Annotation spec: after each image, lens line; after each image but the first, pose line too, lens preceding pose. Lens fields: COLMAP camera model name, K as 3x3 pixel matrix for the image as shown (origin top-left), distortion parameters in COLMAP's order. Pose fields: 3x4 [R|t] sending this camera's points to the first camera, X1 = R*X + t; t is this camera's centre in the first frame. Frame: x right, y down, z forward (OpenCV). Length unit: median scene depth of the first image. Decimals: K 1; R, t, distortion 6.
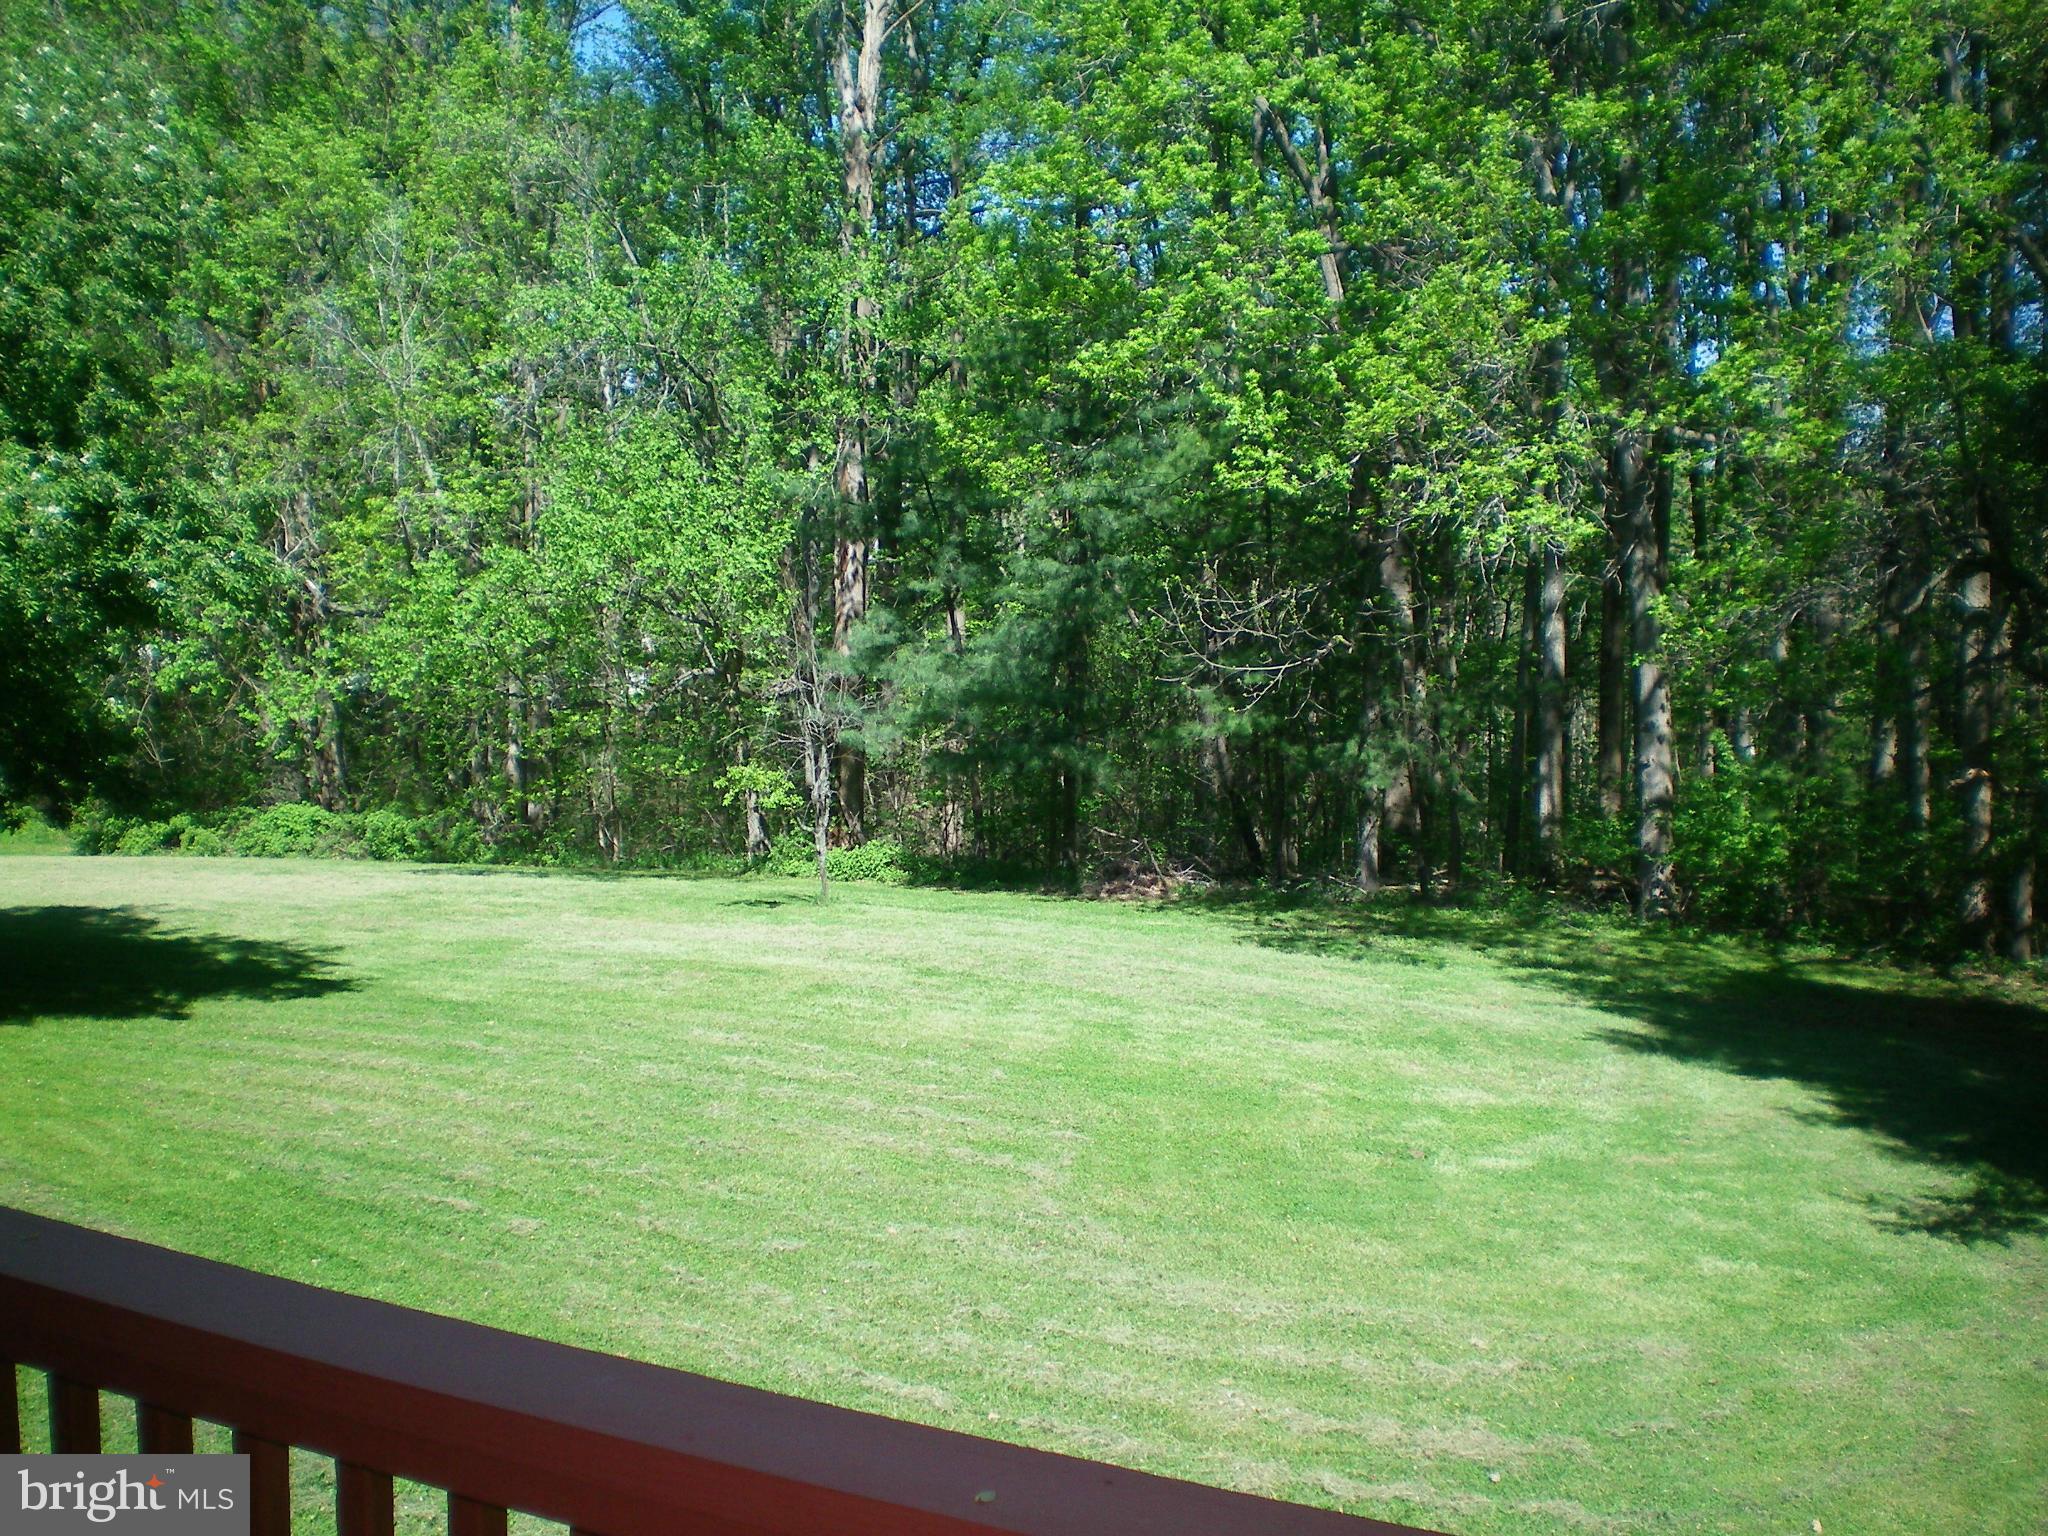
lens RADIAL K [[2295.6, 0, 1015.3], [0, 2295.6, 772.9], [0, 0, 1]] dist [-0.051330, -0.235144]
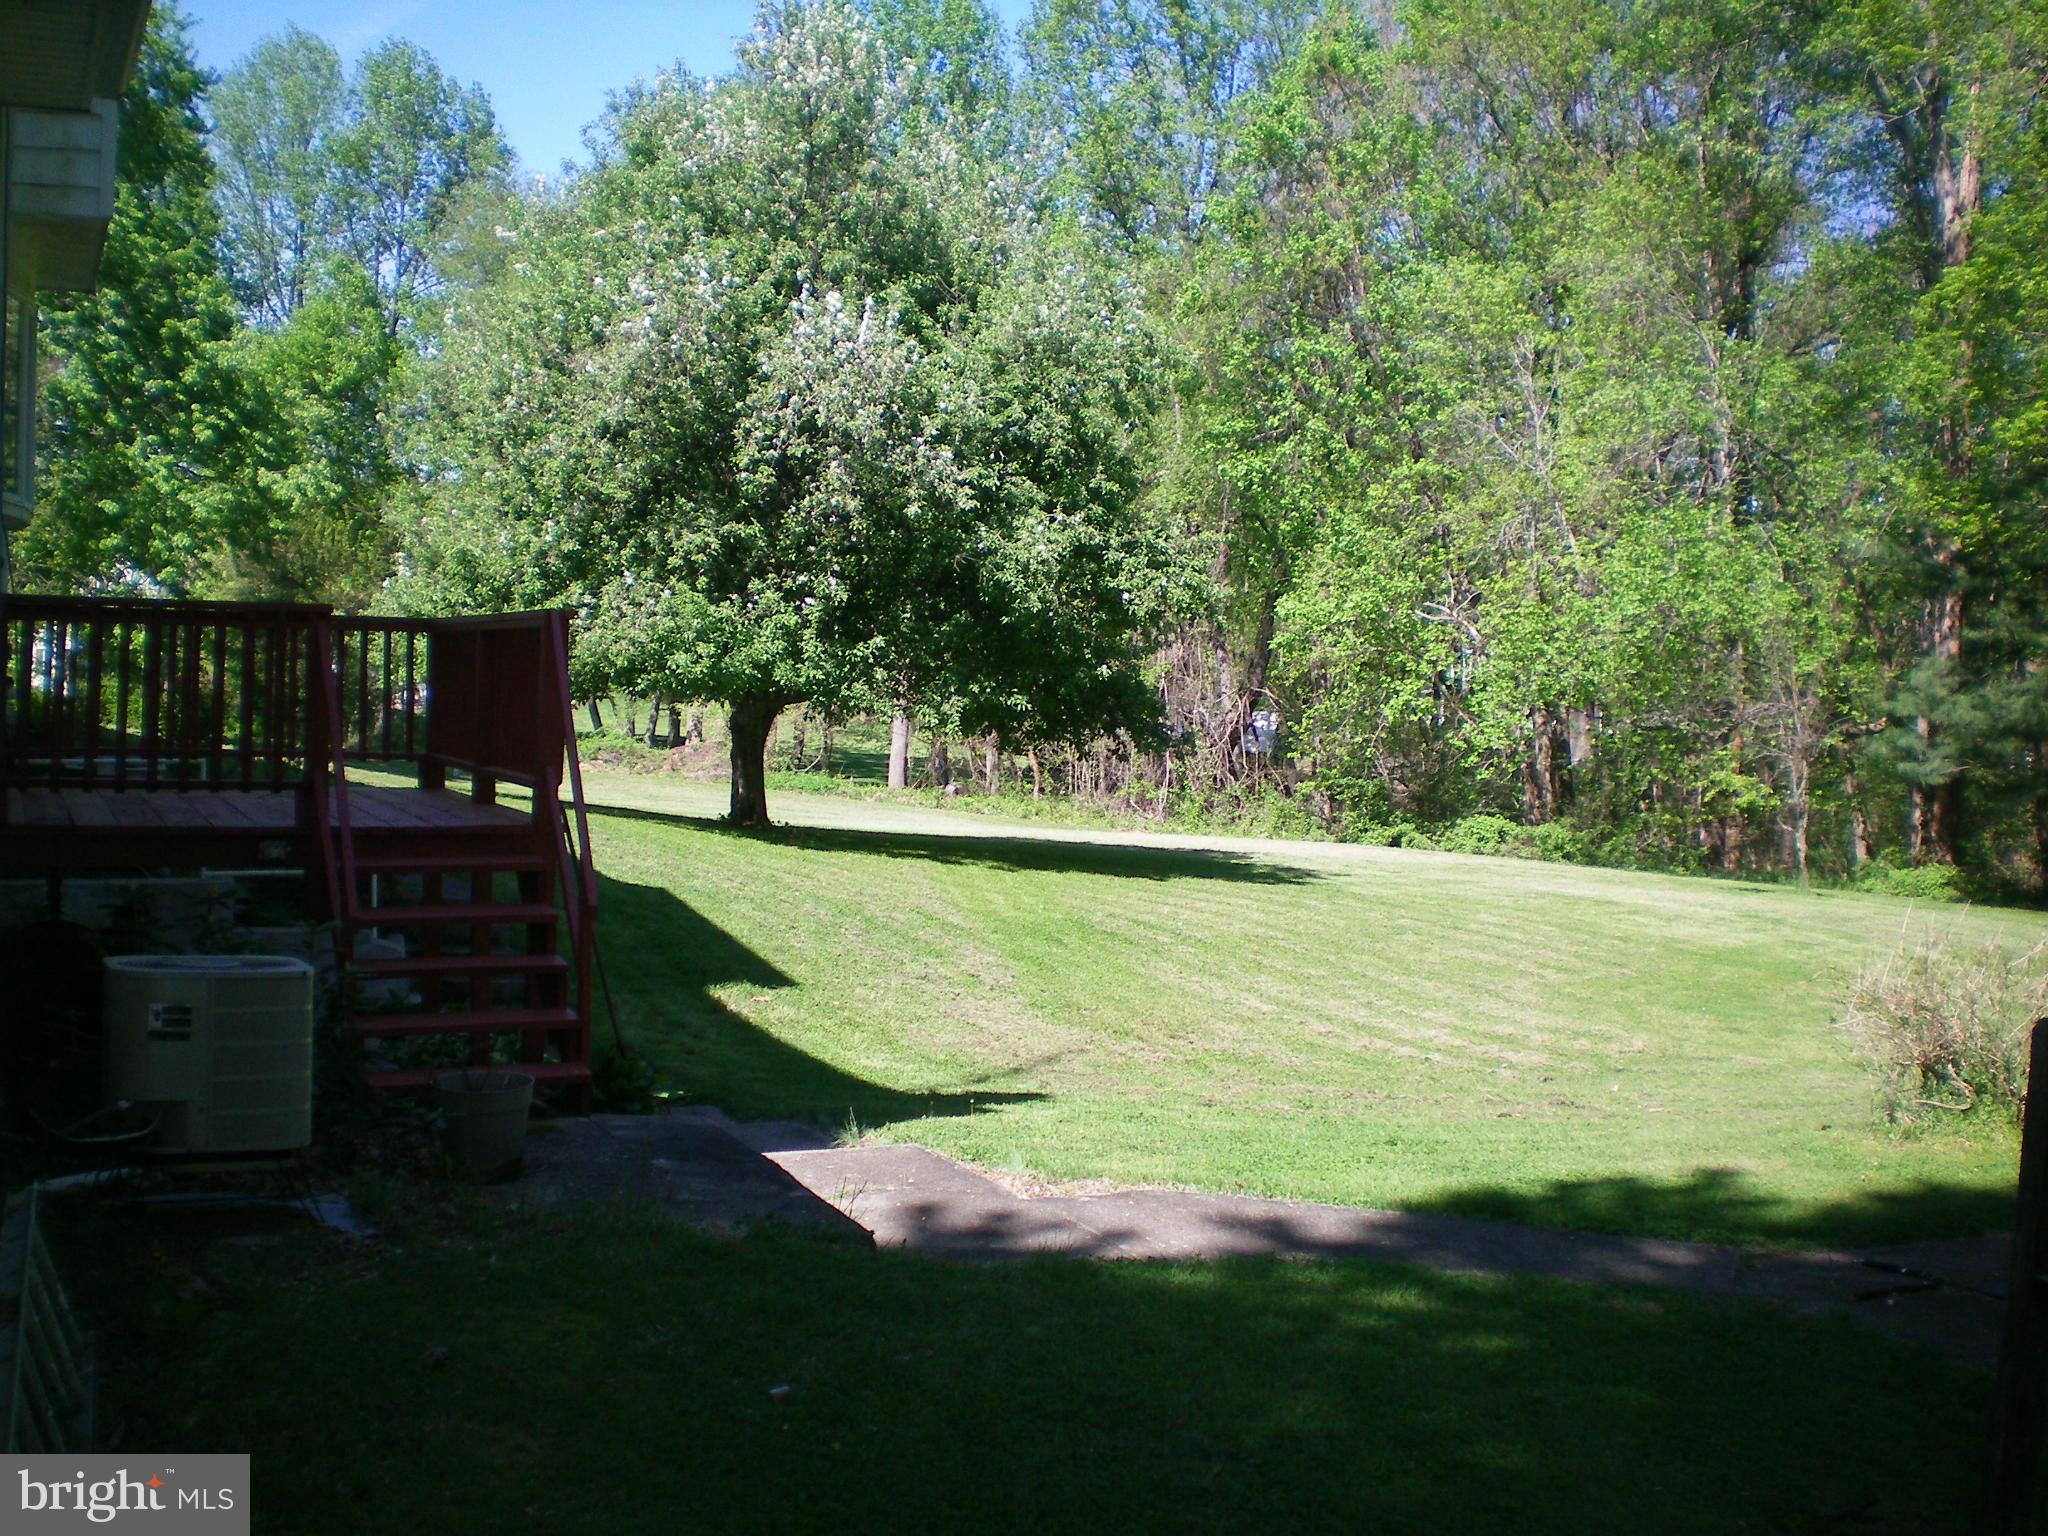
lens RADIAL K [[2295.6, 0, 1015.3], [0, 2295.6, 772.9], [0, 0, 1]] dist [-0.051330, -0.235144]
pose [[0.807603, 0.033775, -0.588758, 0.221237], [-0.057374, 0.998122, -0.021442, 0.034780], [0.586929, 0.051096, 0.808025, -0.153657]]
